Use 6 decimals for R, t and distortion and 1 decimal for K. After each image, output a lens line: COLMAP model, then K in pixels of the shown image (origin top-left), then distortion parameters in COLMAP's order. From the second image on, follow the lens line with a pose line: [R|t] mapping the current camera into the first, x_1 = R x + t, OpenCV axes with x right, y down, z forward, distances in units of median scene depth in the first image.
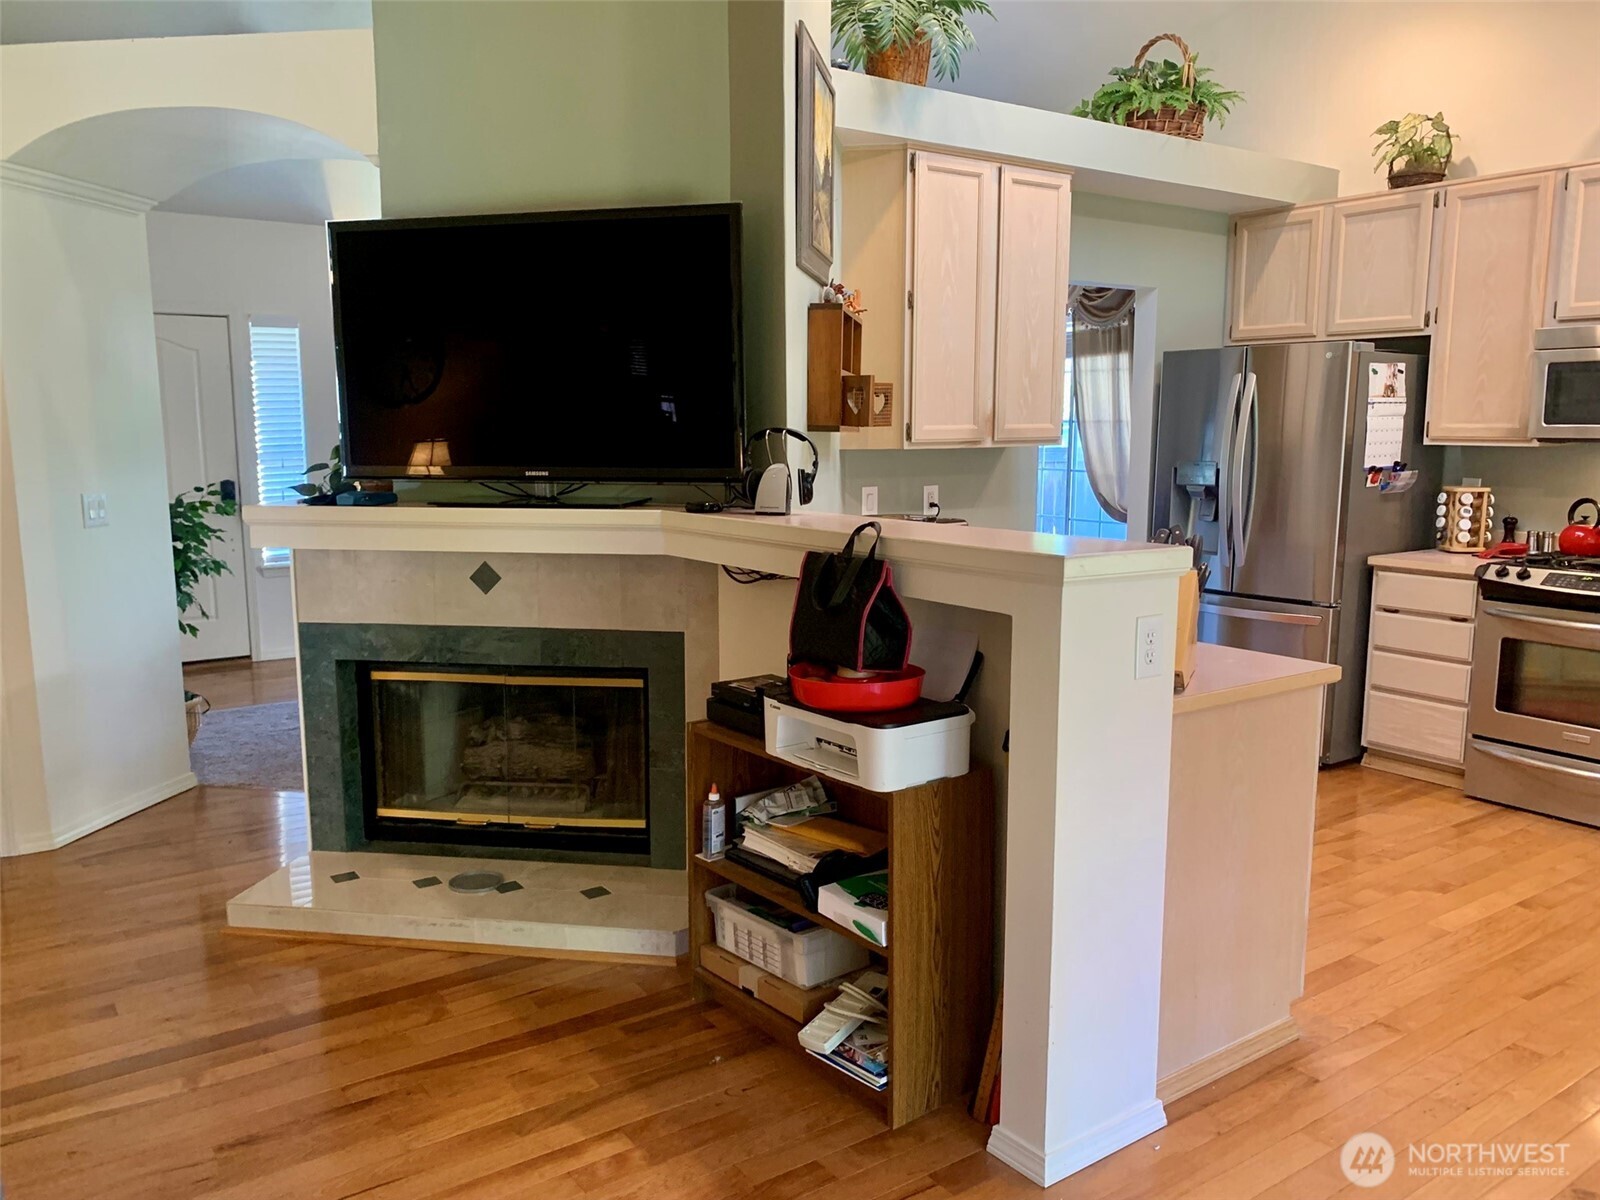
lens RADIAL K [[1217.0, 0, 797.2], [0, 1217.0, 603.4], [0, 0, 1]] dist [0.033042, -0.032523]
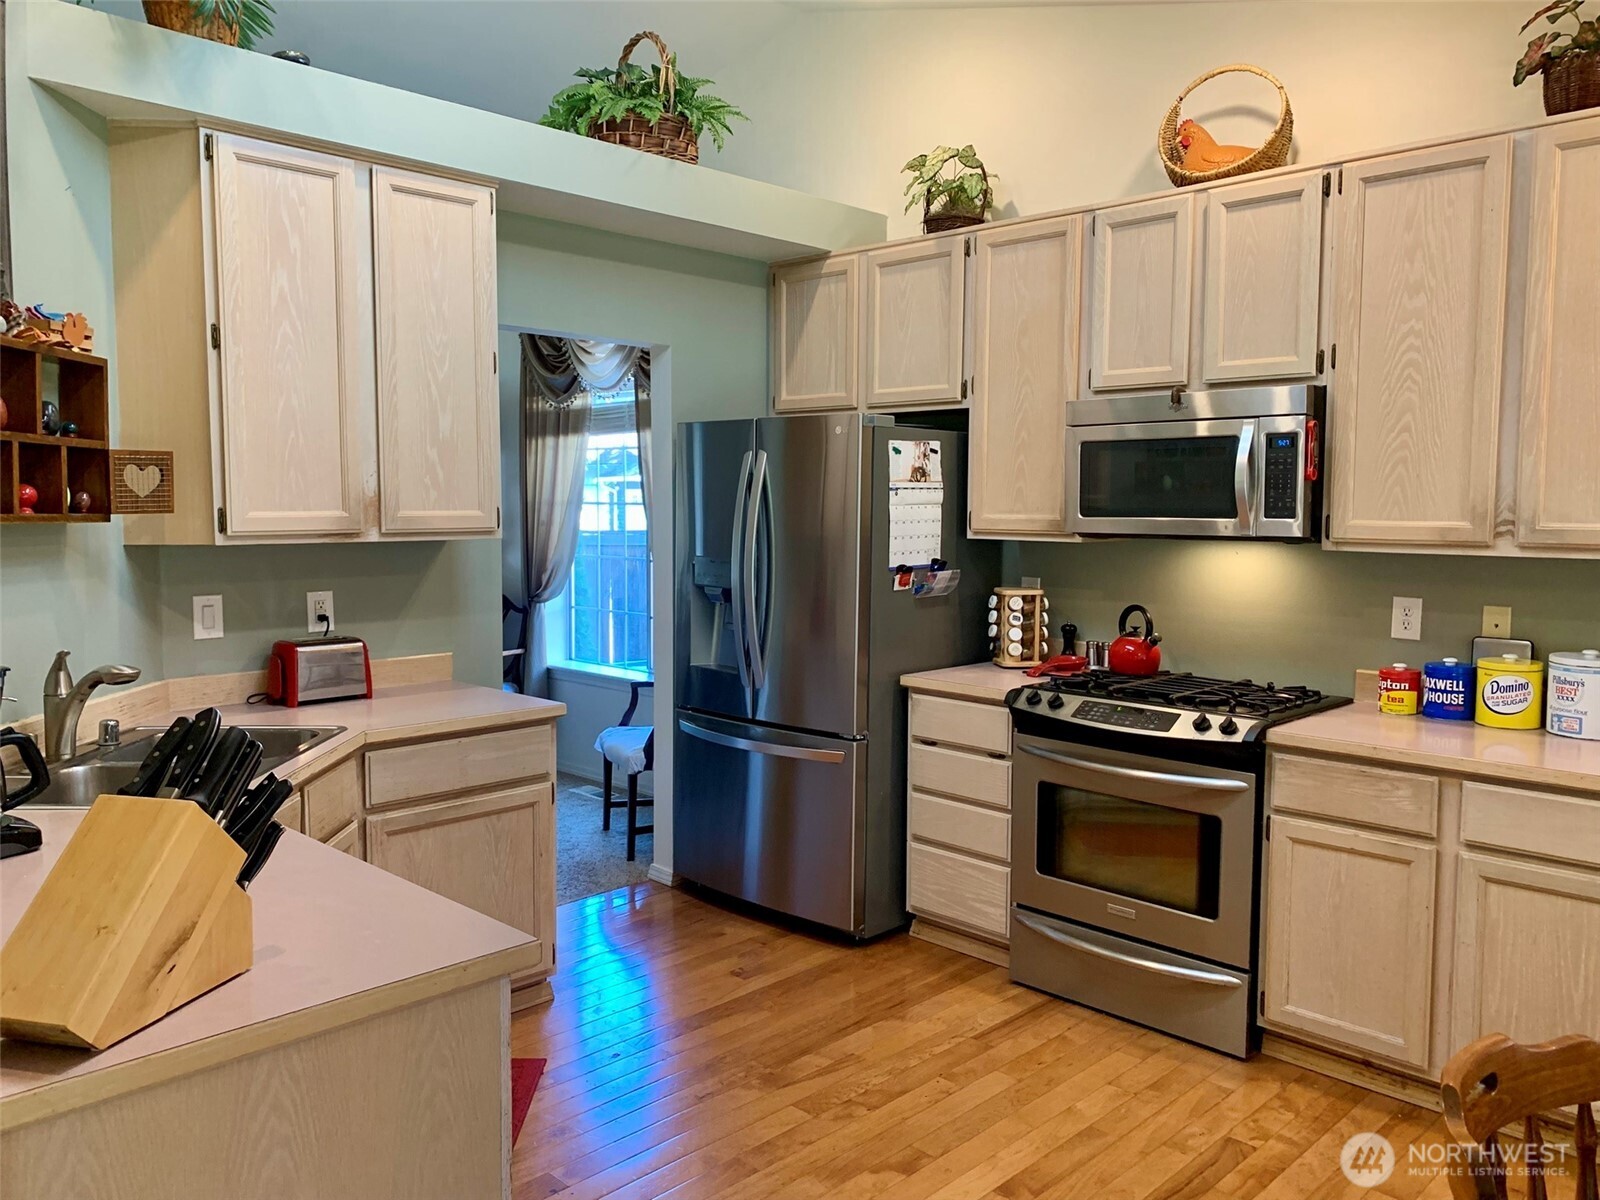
lens RADIAL K [[1217.0, 0, 796.5], [0, 1217.0, 592.2], [0, 0, 1]] dist [0.033042, -0.032523]
pose [[0.984748, -0.006257, 0.173876, 0.265413], [0.018651, 0.997391, -0.069739, -0.039703], [-0.172986, 0.071918, 0.982295, 0.224679]]
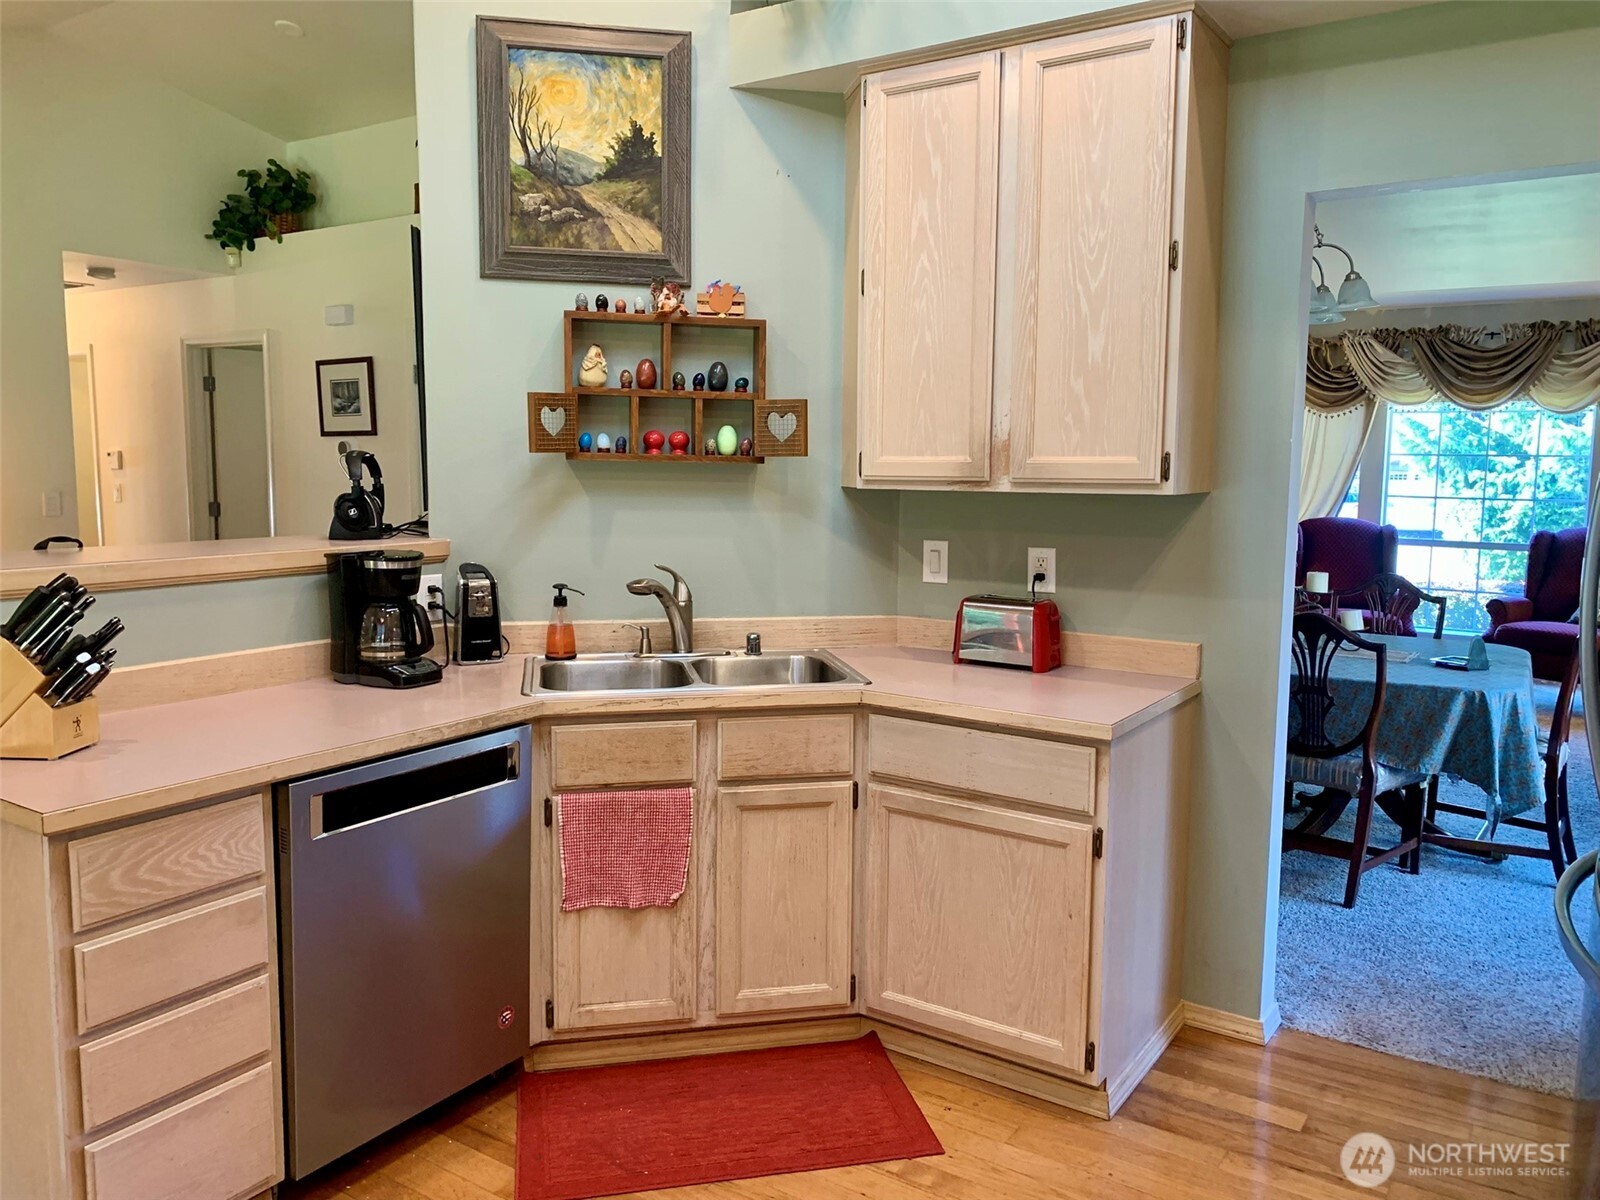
lens RADIAL K [[1217.0, 0, 790.3], [0, 1217.0, 593.7], [0, 0, 1]] dist [0.033042, -0.032523]
pose [[0.353059, 0.111744, -0.928904, 0.679073], [-0.147140, 0.987119, 0.062822, -0.093905], [0.923958, 0.114499, 0.364953, 0.634981]]
